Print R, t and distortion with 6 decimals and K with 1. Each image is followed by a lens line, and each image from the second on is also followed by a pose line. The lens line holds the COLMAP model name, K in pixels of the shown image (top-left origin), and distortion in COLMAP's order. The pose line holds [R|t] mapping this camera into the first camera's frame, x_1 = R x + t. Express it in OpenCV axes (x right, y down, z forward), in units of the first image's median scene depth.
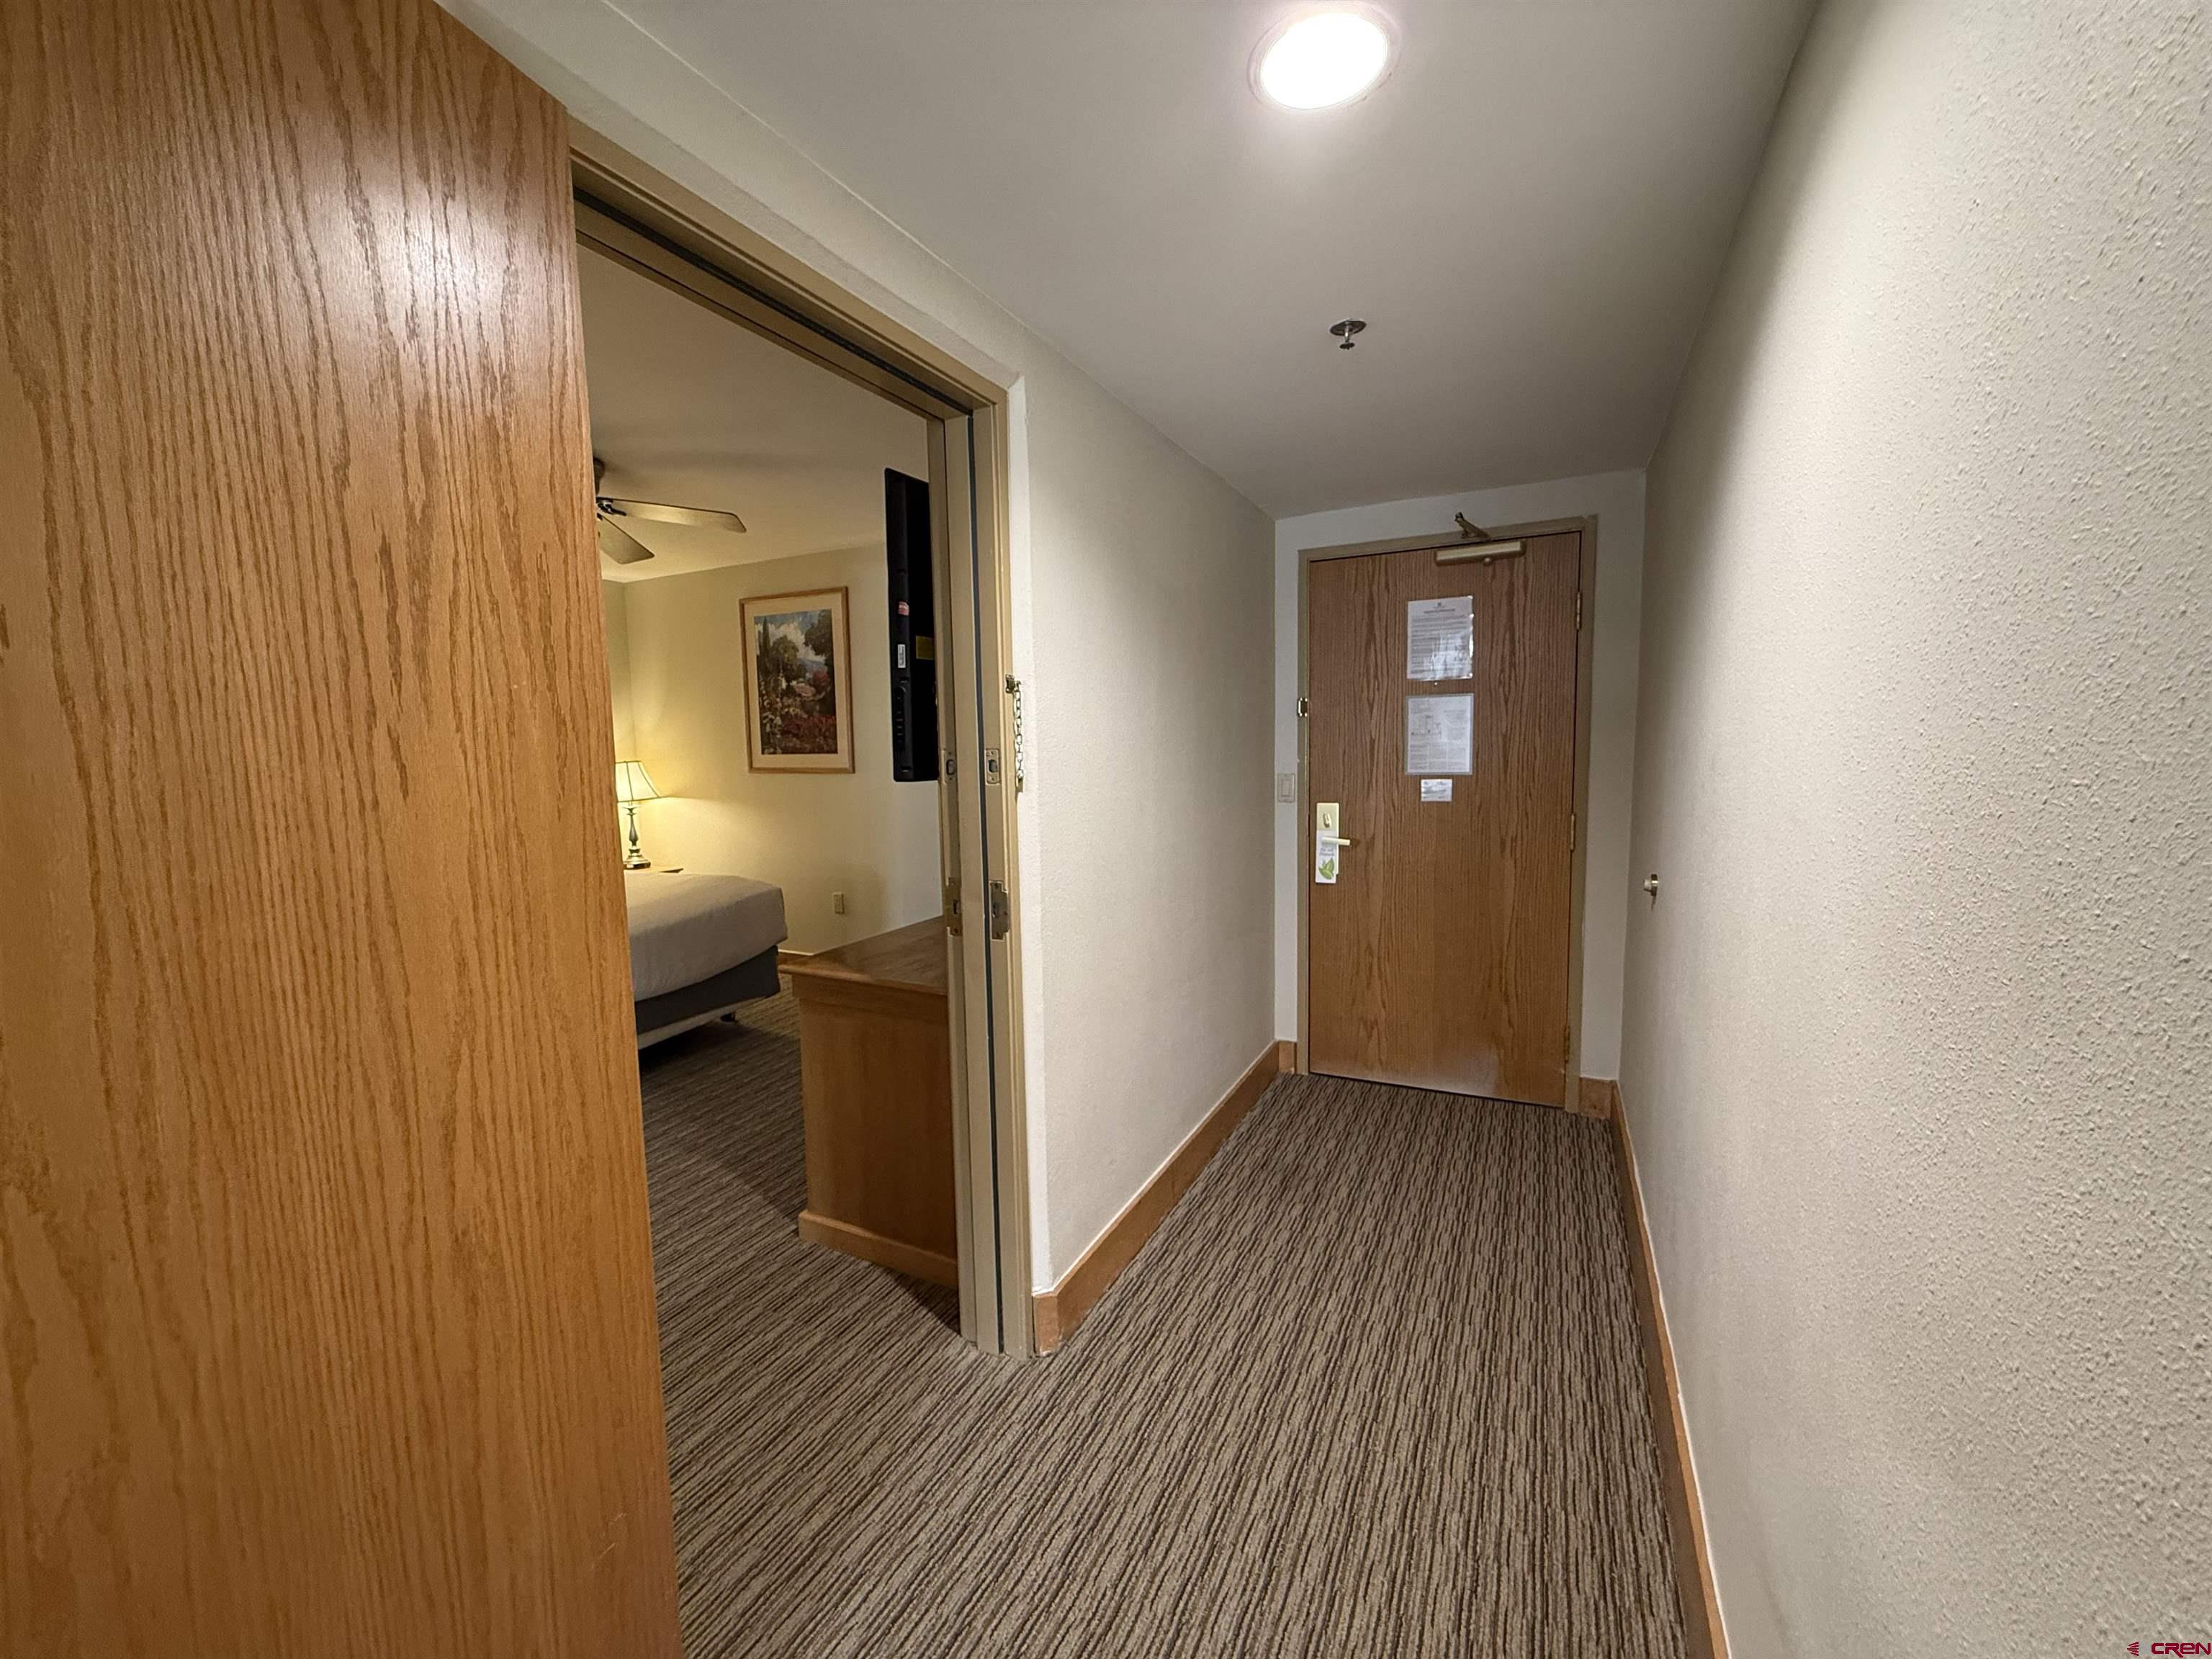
lens RADIAL K [[886.7, 0, 1108.3], [0, 886.7, 819.3], [0, 0, 1]] dist [0.001691, 0.000507]
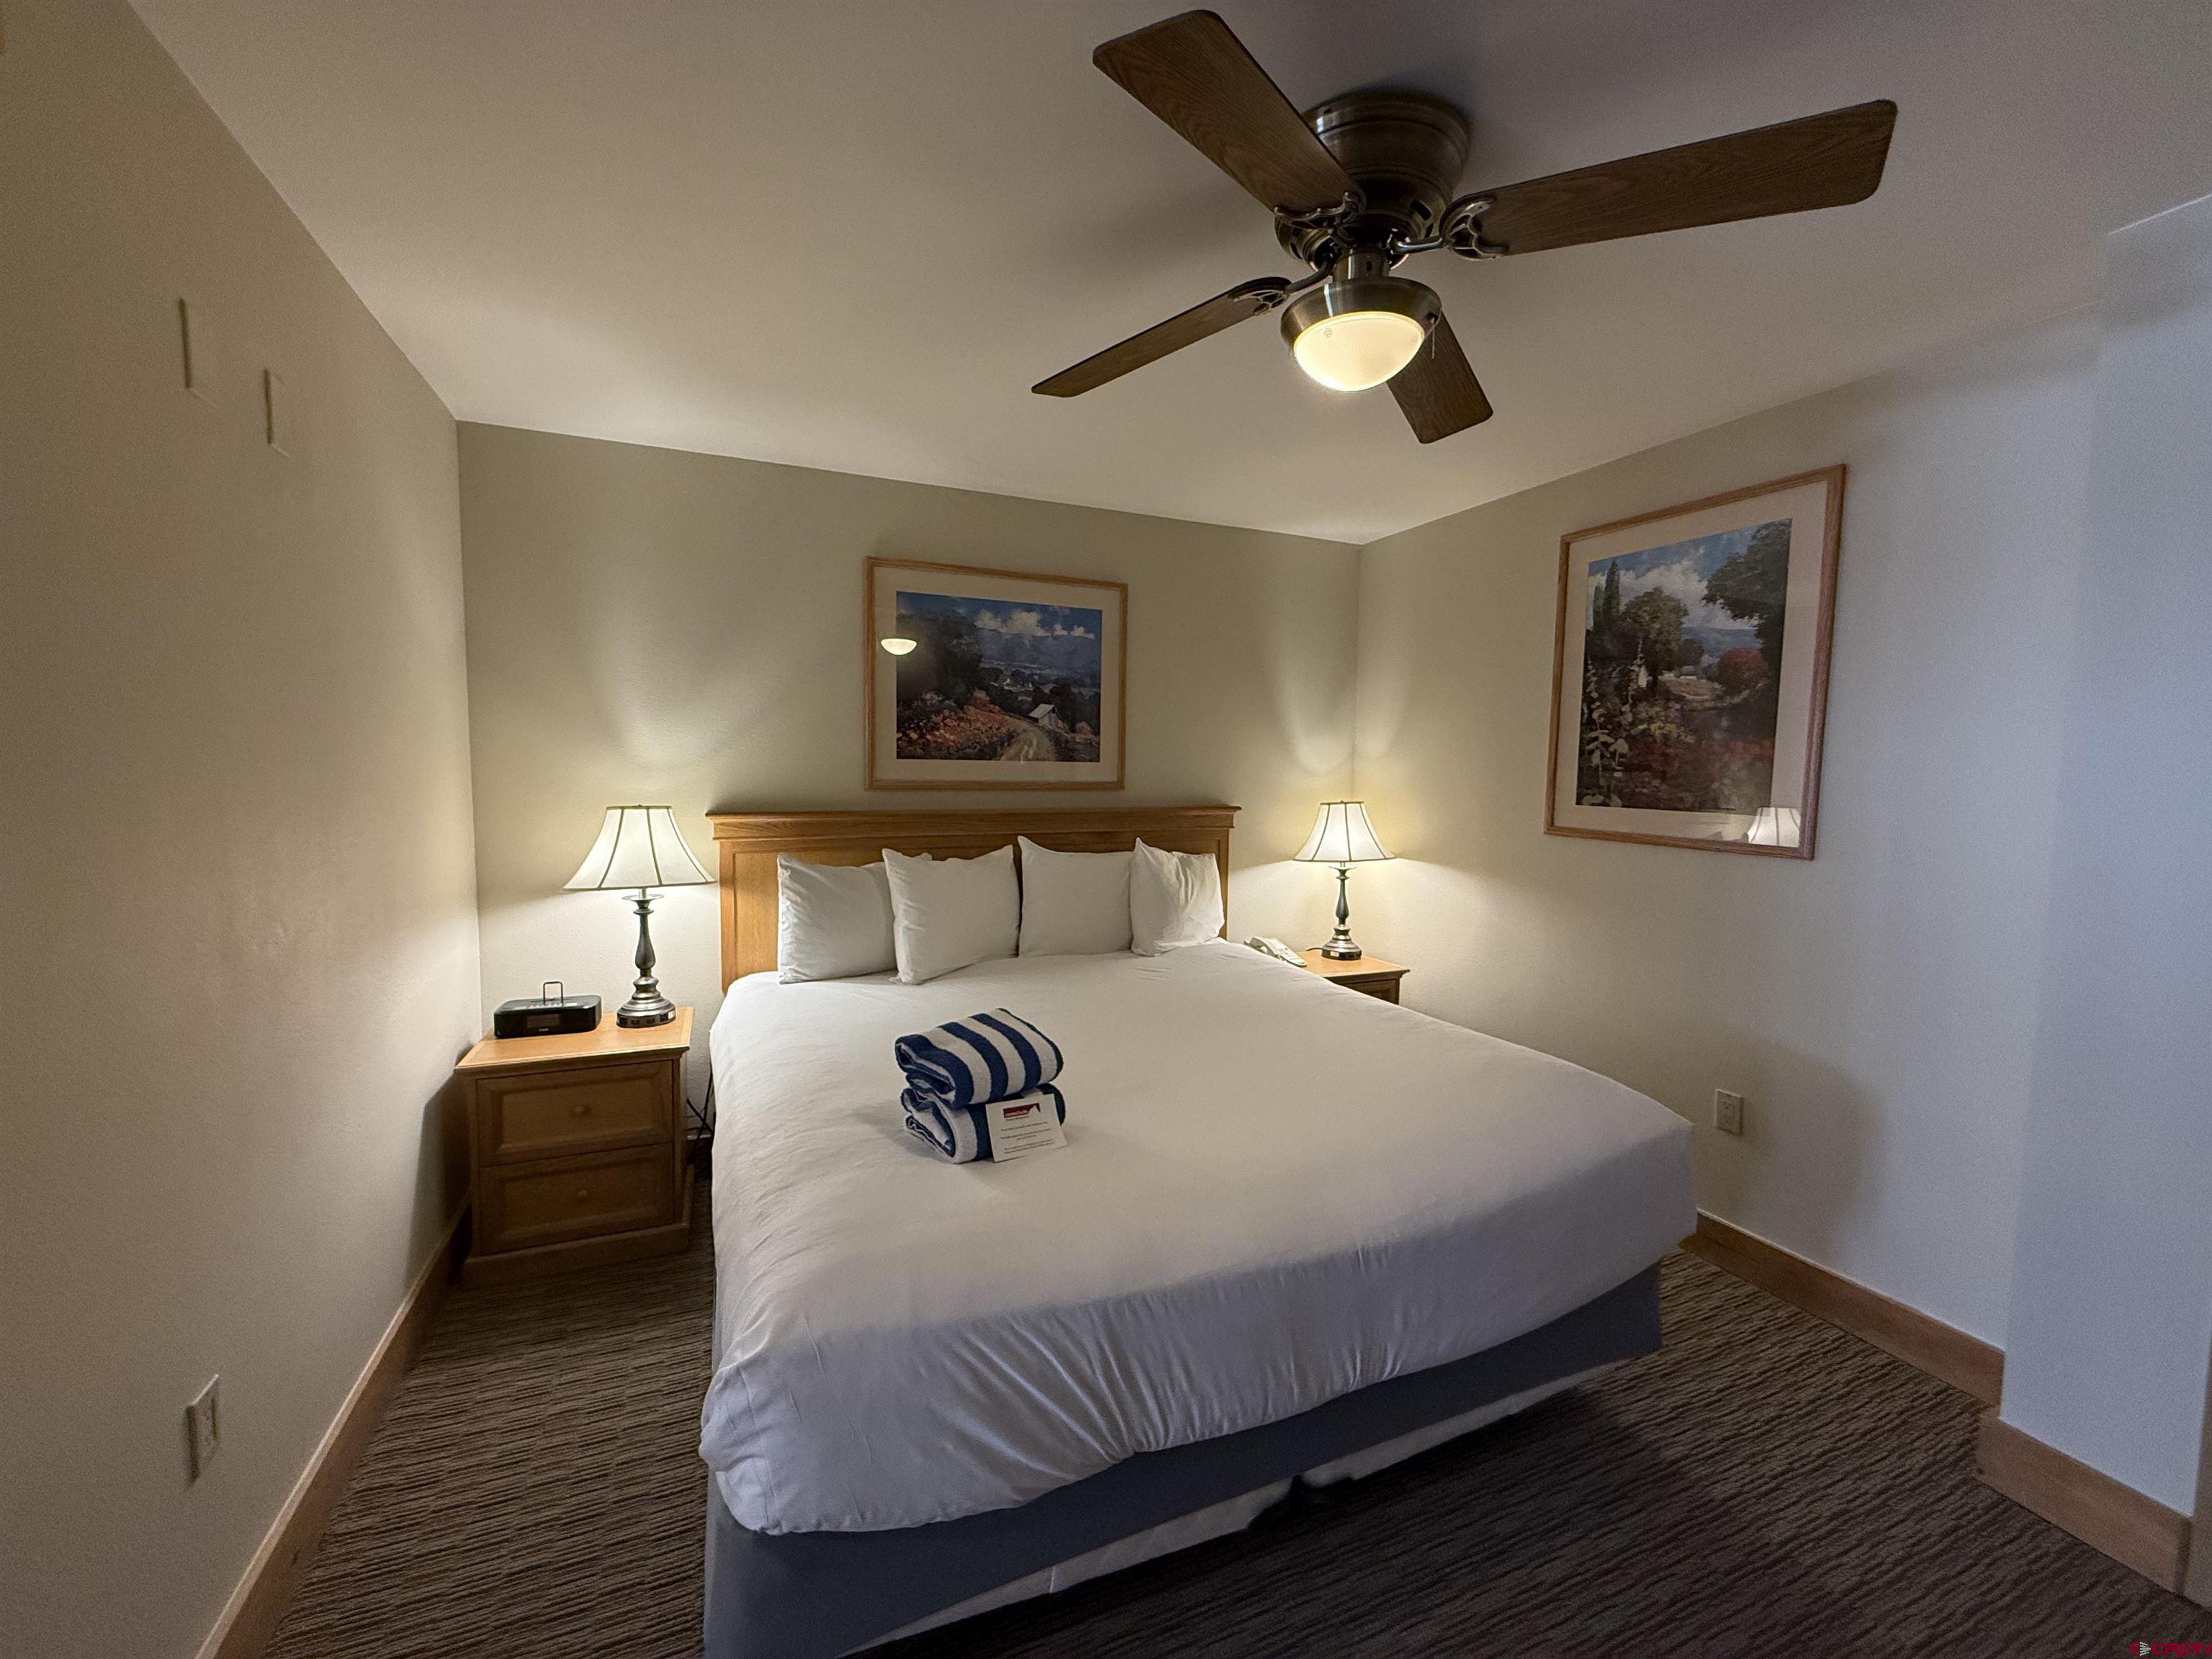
lens RADIAL K [[886.7, 0, 1100.3], [0, 886.7, 832.8], [0, 0, 1]] dist [0.001691, 0.000507]
pose [[0.770921, 0.083646, -0.631414, -0.269964], [-0.090532, 0.995664, 0.021366, -0.040548], [0.630464, 0.040692, 0.775152, 0.374687]]
